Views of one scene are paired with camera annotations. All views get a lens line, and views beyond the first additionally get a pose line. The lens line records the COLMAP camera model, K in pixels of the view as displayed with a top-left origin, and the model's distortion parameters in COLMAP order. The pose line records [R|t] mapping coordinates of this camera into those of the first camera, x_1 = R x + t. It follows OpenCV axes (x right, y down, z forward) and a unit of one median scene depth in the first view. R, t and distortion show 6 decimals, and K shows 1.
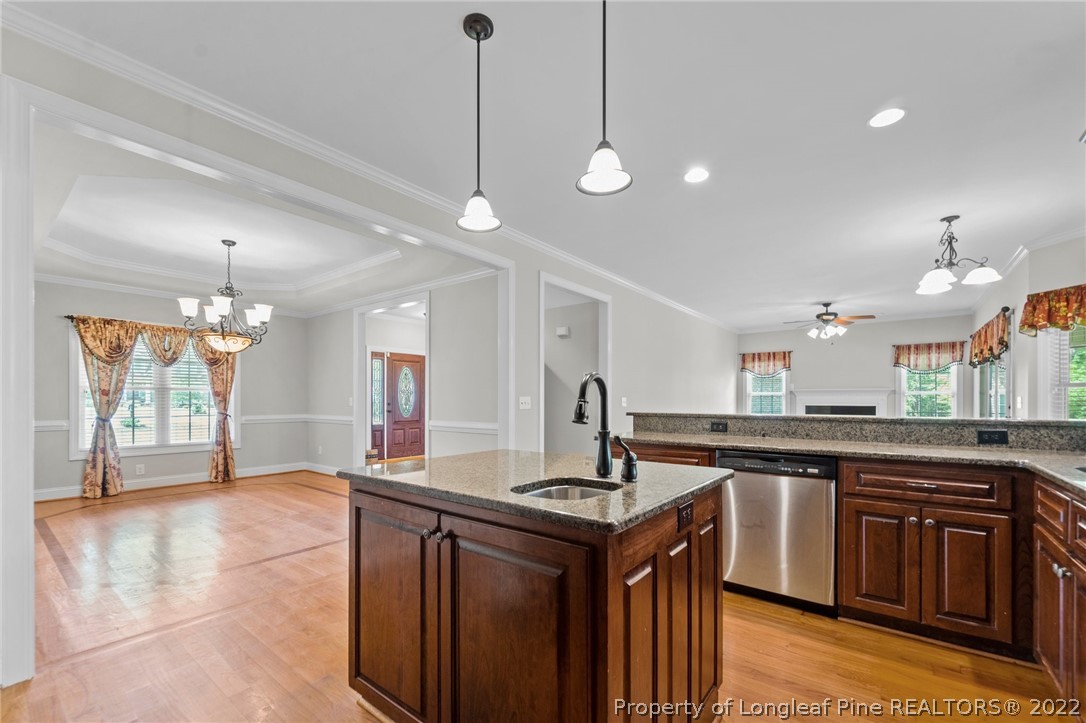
lens RADIAL K [[448.2, 0, 535.0], [0, 448.2, 401.6], [0, 0, 1]] dist [-0.000825, 0.000114]
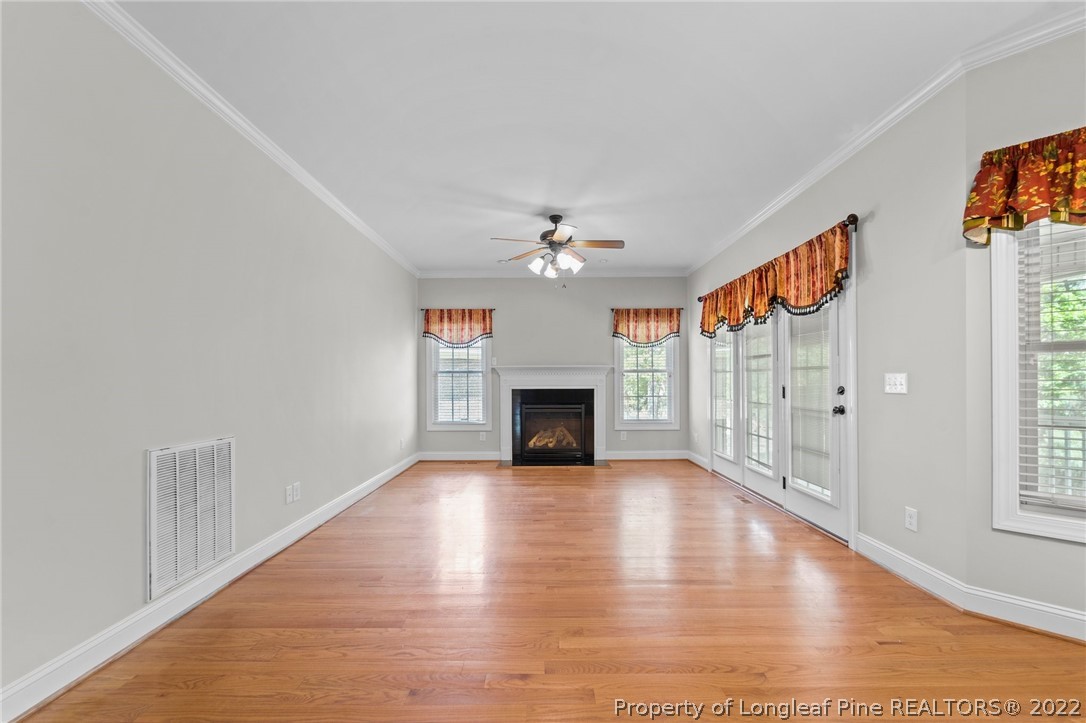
lens RADIAL K [[448.2, 0, 538.7], [0, 448.2, 384.3], [0, 0, 1]] dist [-0.000825, 0.000114]
pose [[0.786463, -0.007231, 0.617596, 0.236701], [0.006656, 0.999973, 0.003232, -0.001944], [-0.617602, 0.001569, 0.786489, 0.484621]]
